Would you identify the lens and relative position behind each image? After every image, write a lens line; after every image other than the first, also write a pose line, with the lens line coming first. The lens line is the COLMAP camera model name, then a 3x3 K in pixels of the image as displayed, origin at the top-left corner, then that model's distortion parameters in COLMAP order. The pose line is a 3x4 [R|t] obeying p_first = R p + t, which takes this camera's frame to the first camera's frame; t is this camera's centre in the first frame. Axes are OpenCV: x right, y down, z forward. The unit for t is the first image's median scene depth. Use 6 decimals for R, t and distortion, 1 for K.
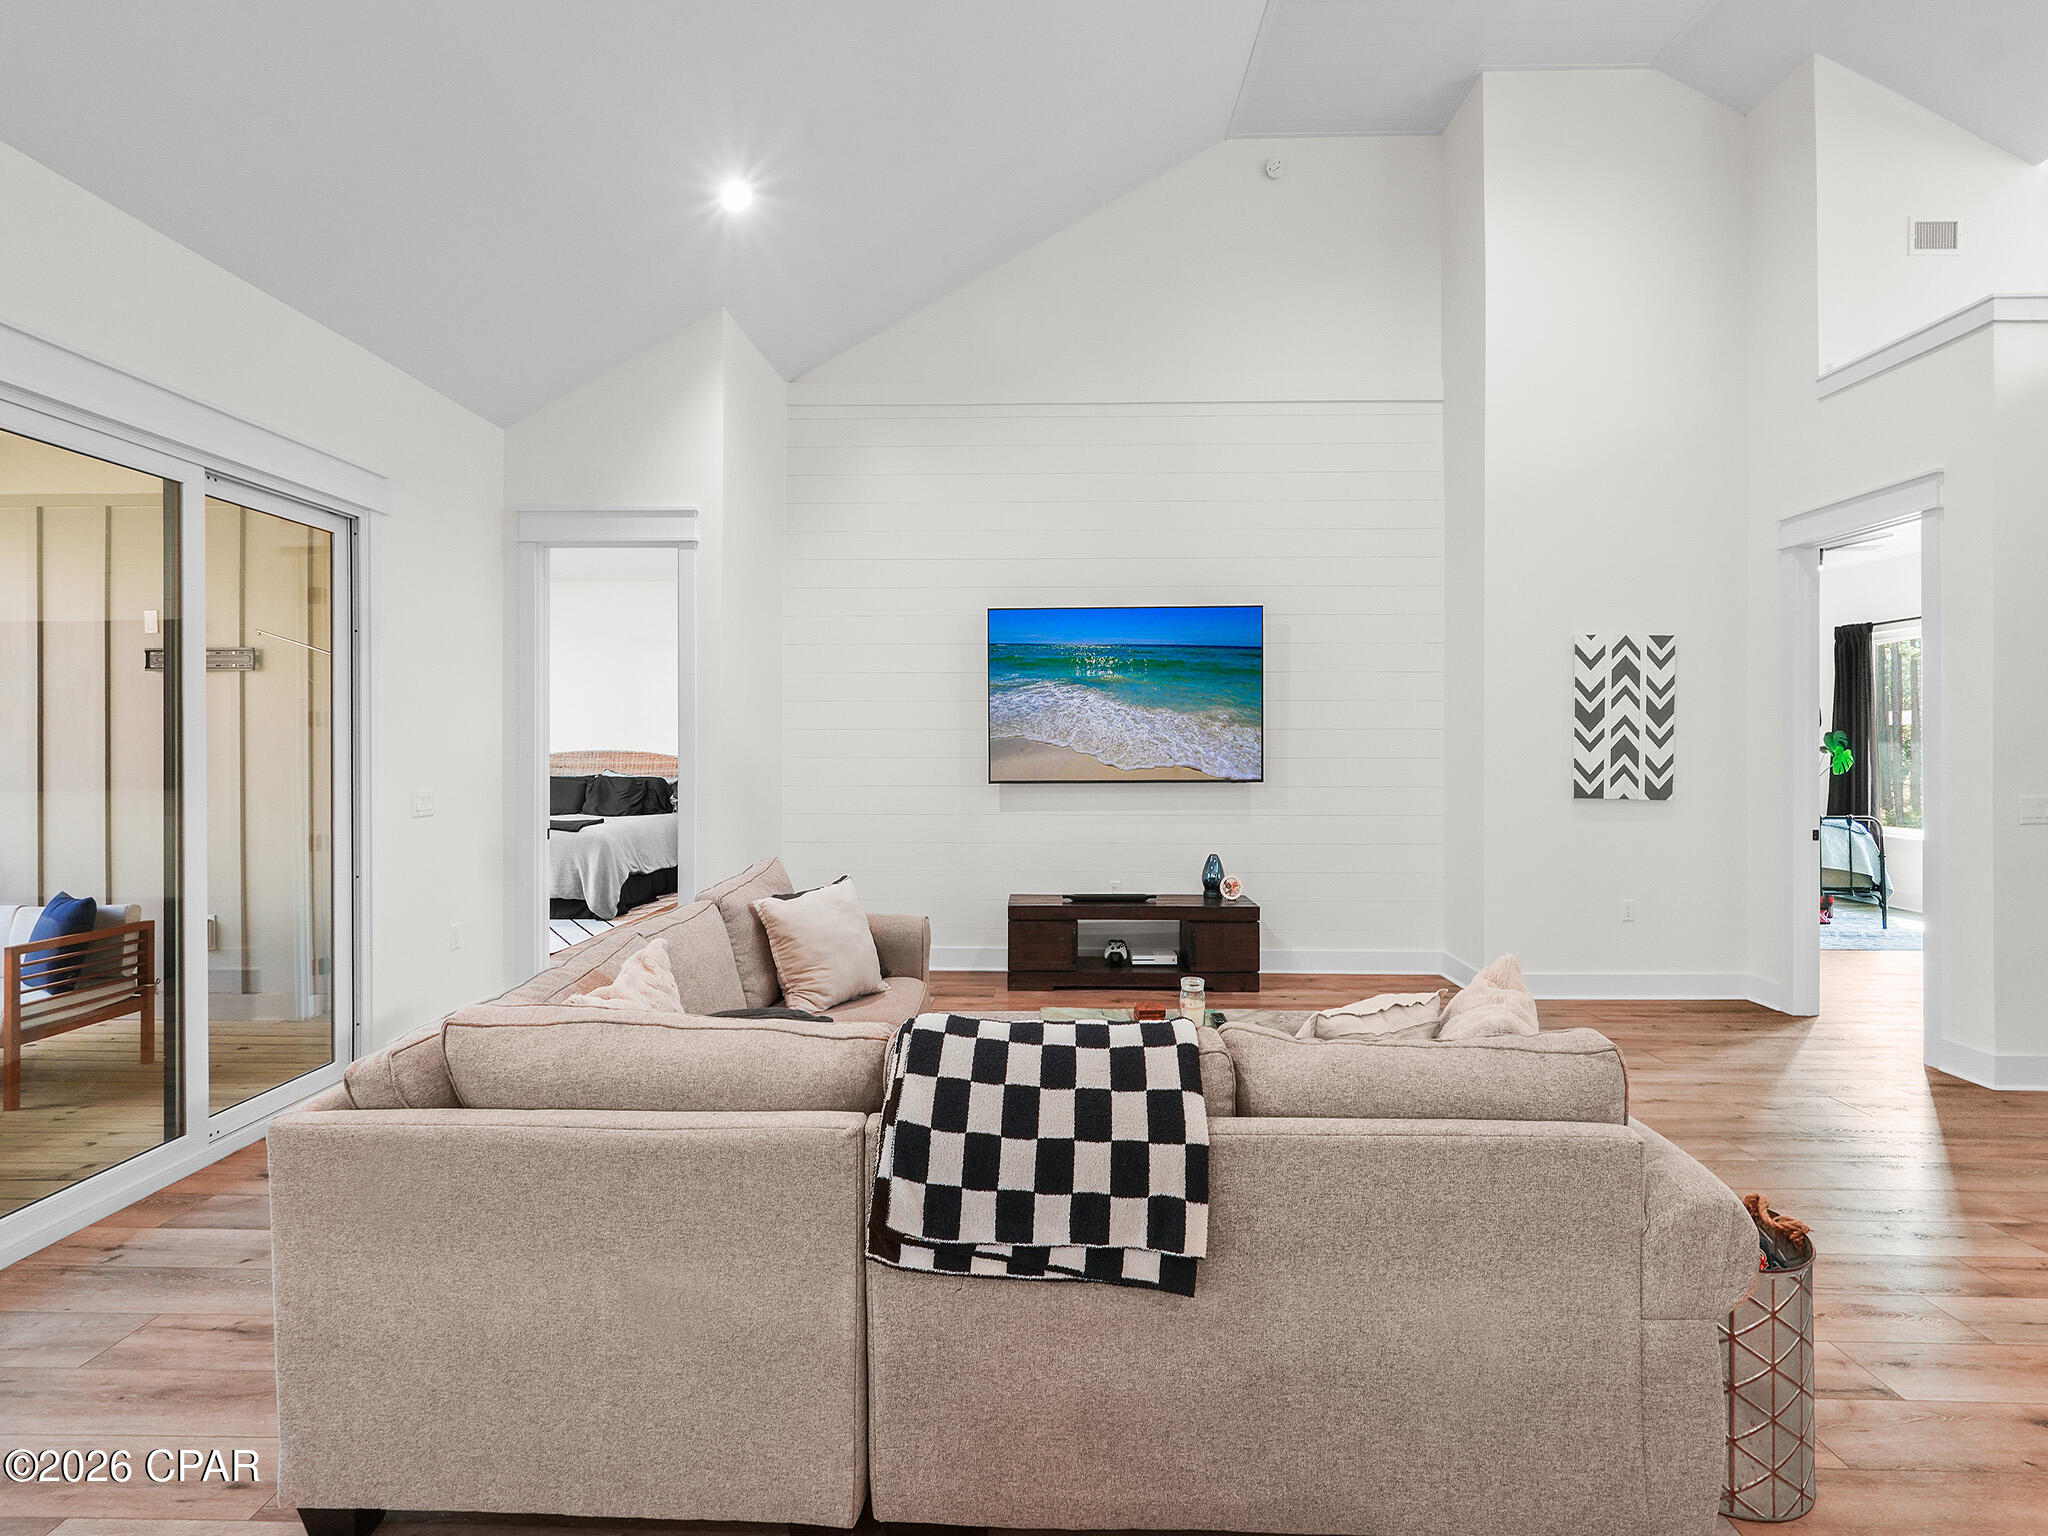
lens RADIAL K [[953.2, 0, 1029.1], [0, 953.2, 741.7], [0, 0, 1]] dist [-0.015627, 0.007409]
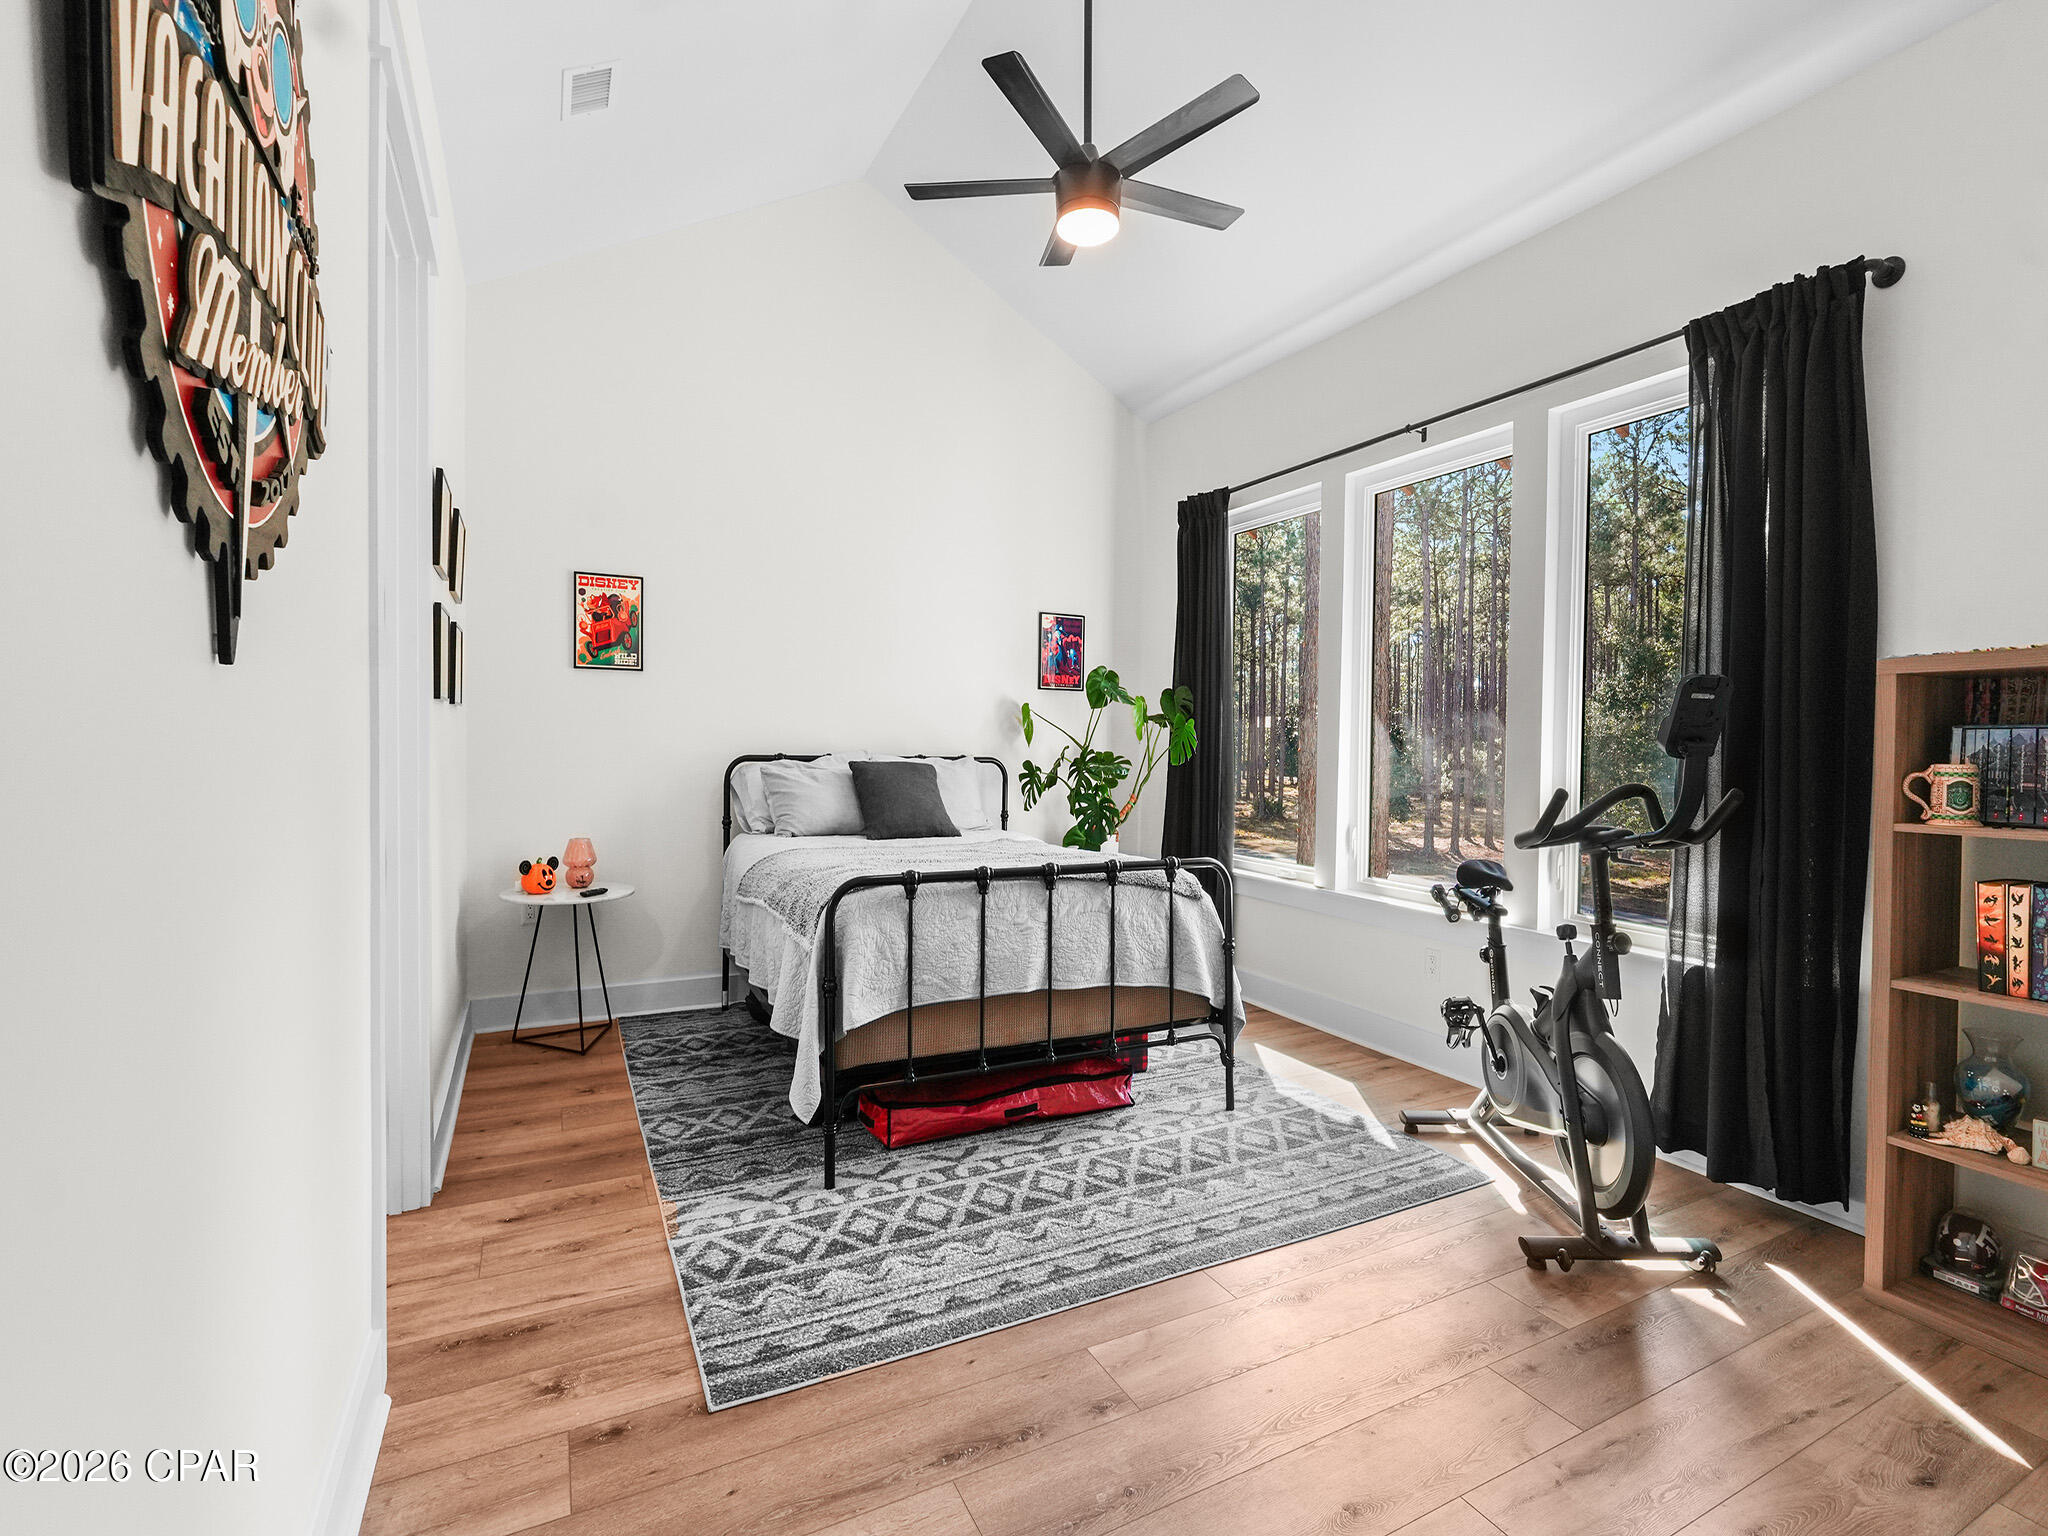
lens RADIAL K [[953.2, 0, 1021.3], [0, 953.2, 766.4], [0, 0, 1]] dist [-0.015627, 0.007409]
pose [[0.879737, -0.003064, 0.475451, 0.857243], [-0.012060, 0.999514, 0.028754, 0.035141], [-0.475308, -0.031030, 0.879272, 0.930867]]
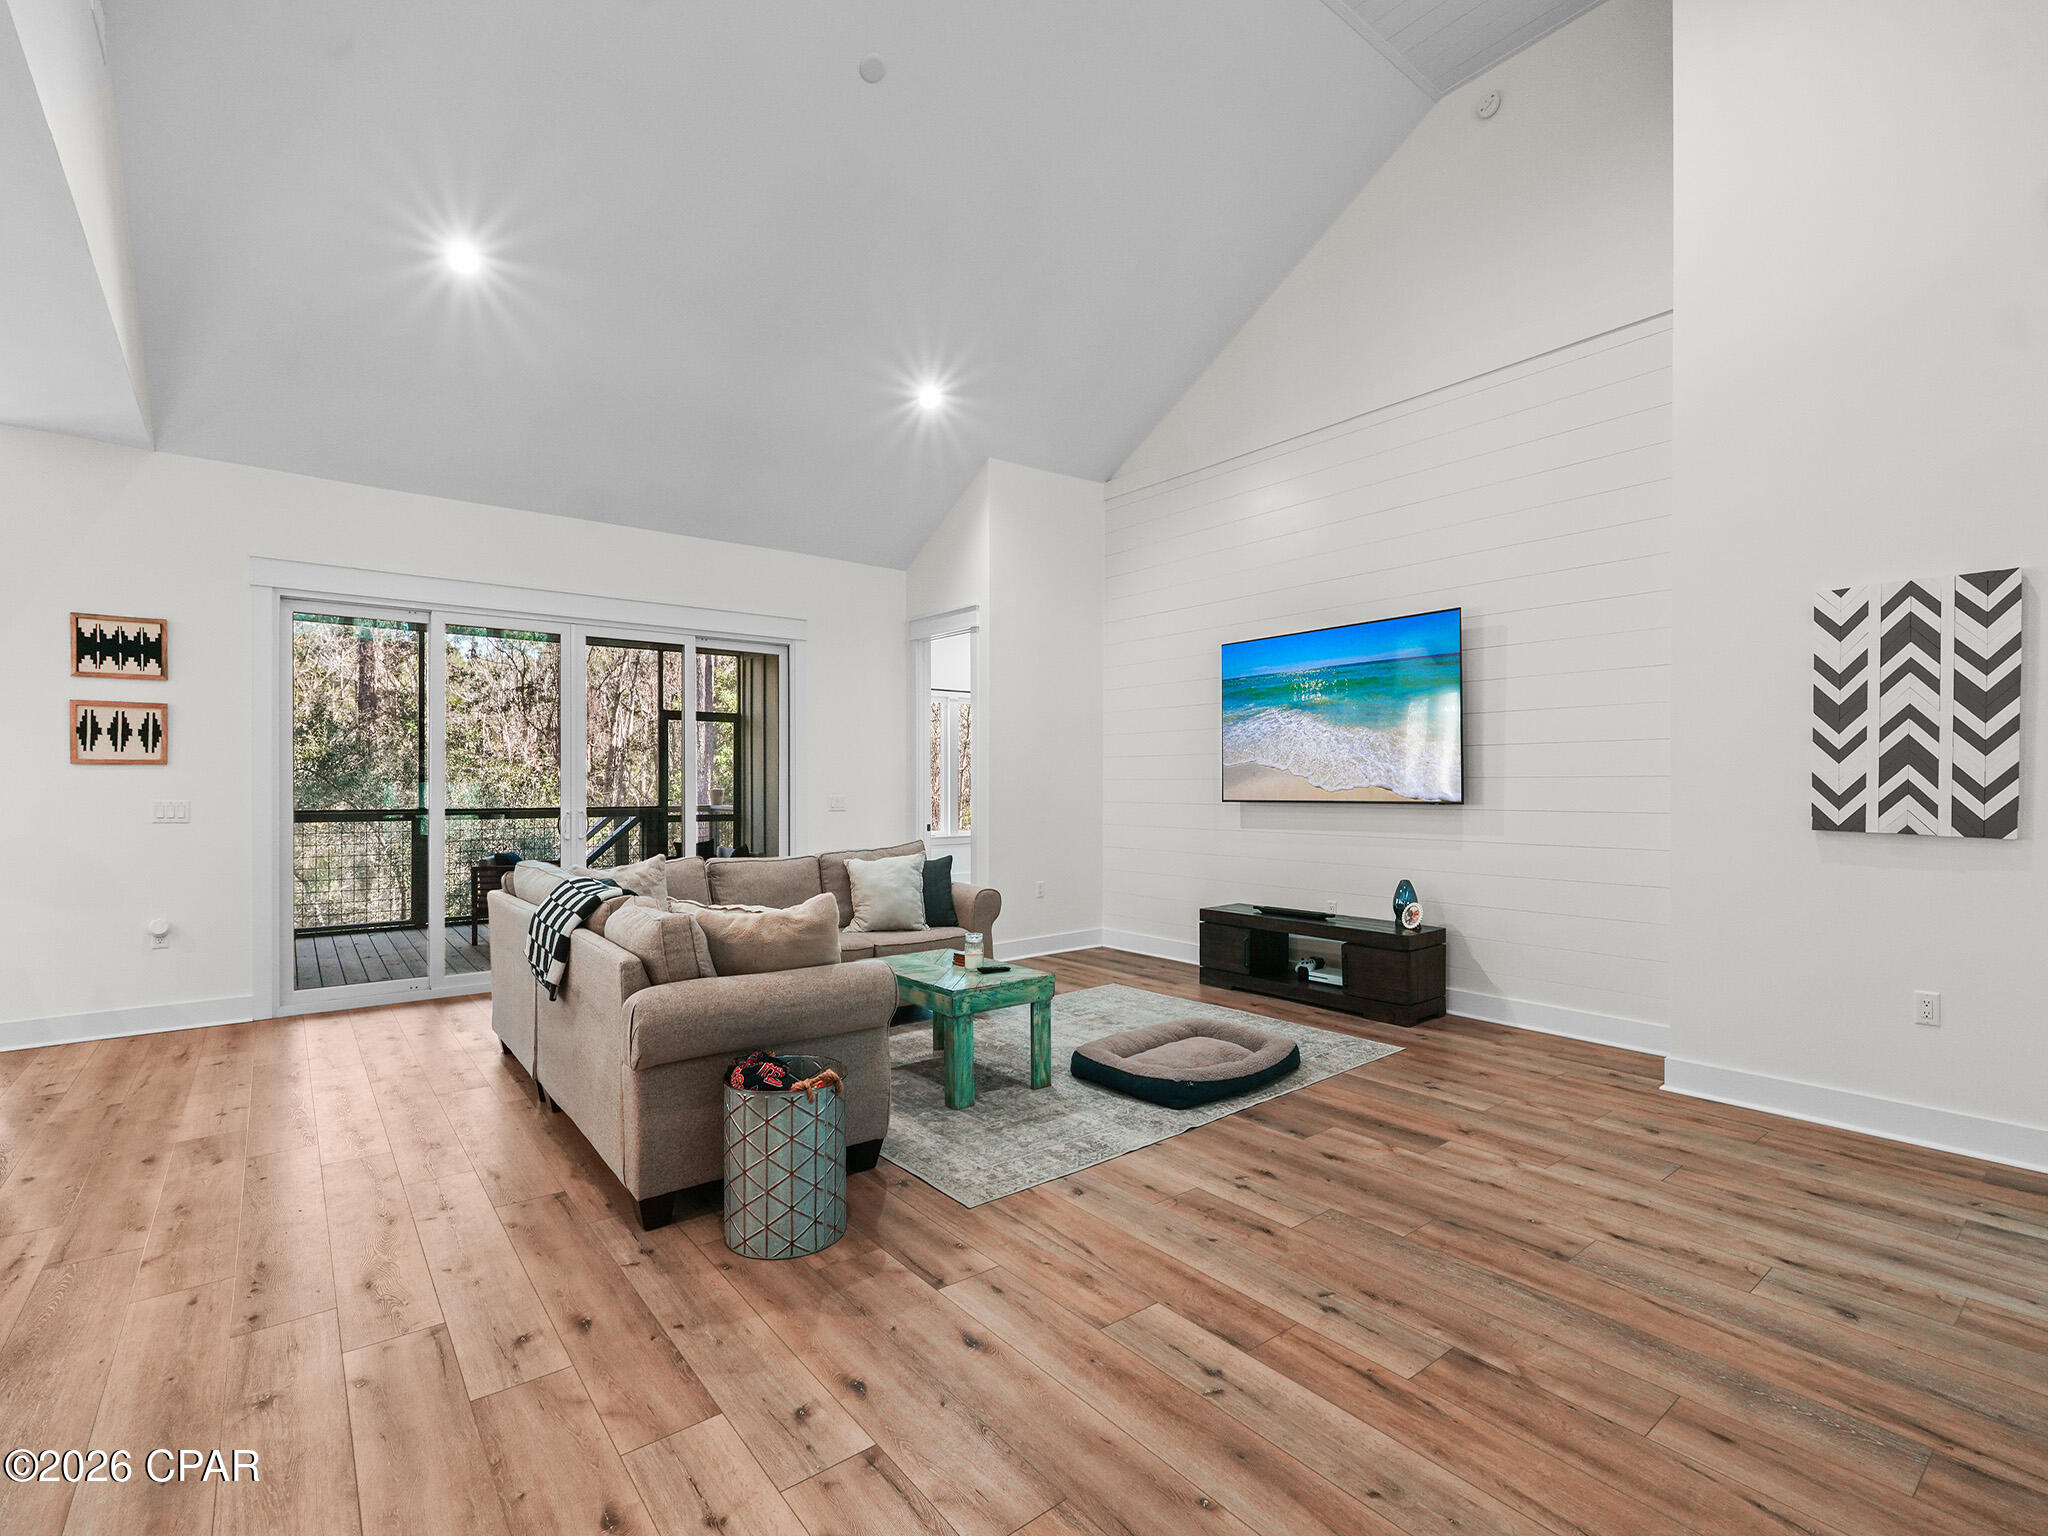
lens RADIAL K [[953.2, 0, 1027.6], [0, 953.2, 779.1], [0, 0, 1]] dist [-0.015627, 0.007409]
pose [[0.633630, -0.008711, -0.773587, 0.745506], [0.008285, 0.999956, -0.004474, 0.020751], [0.773592, -0.003574, 0.633674, 0.123412]]
